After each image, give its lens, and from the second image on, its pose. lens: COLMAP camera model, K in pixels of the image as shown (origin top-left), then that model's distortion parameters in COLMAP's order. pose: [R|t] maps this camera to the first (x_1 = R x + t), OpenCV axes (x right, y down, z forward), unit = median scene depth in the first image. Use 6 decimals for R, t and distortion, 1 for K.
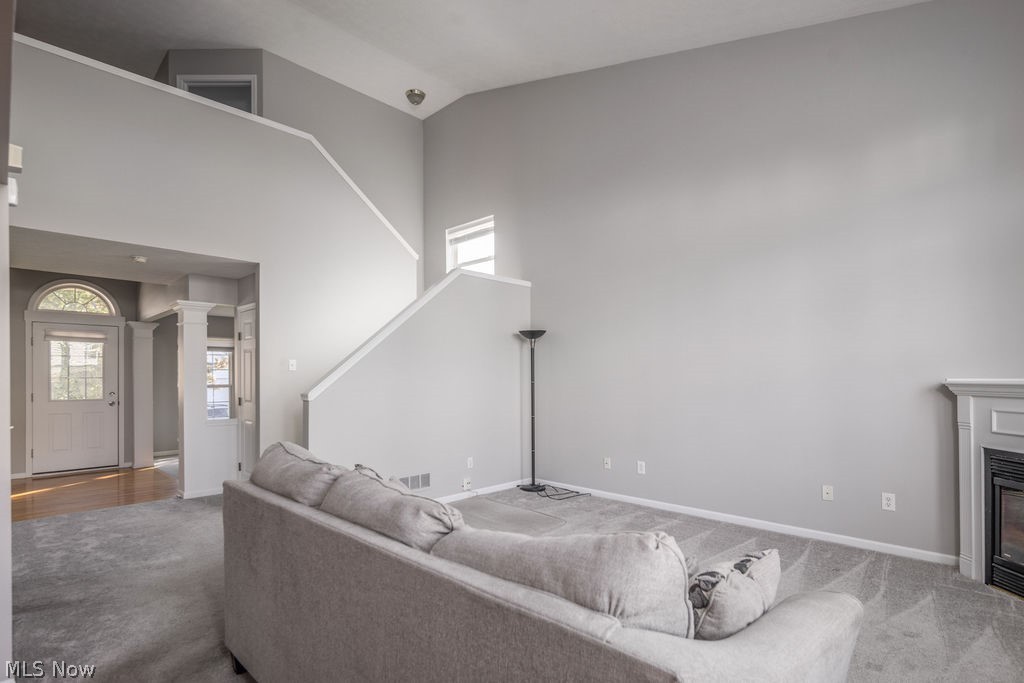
lens RADIAL K [[499.5, 0, 510.6], [0, 499.5, 372.2], [0, 0, 1]] dist [0.001299, -0.000309]
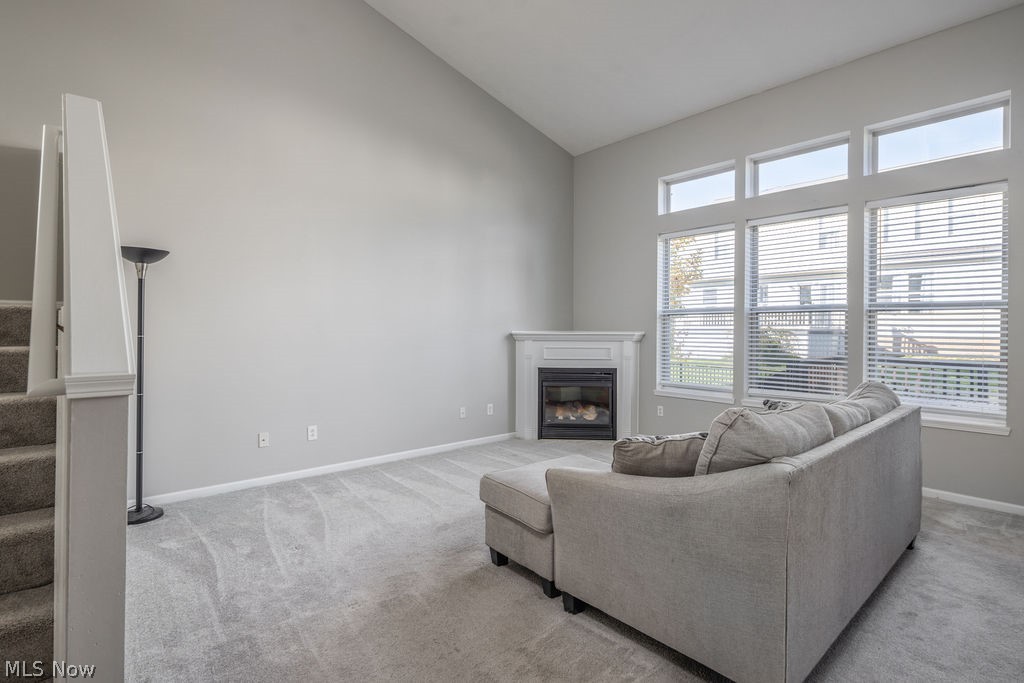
lens RADIAL K [[499.5, 0, 512.9], [0, 499.5, 337.7], [0, 0, 1]] dist [0.001299, -0.000309]
pose [[0.078492, -0.011025, 0.996854, -0.765781], [-0.011635, 0.999861, 0.011974, 0.014837], [-0.996847, -0.012538, 0.078353, 0.780916]]
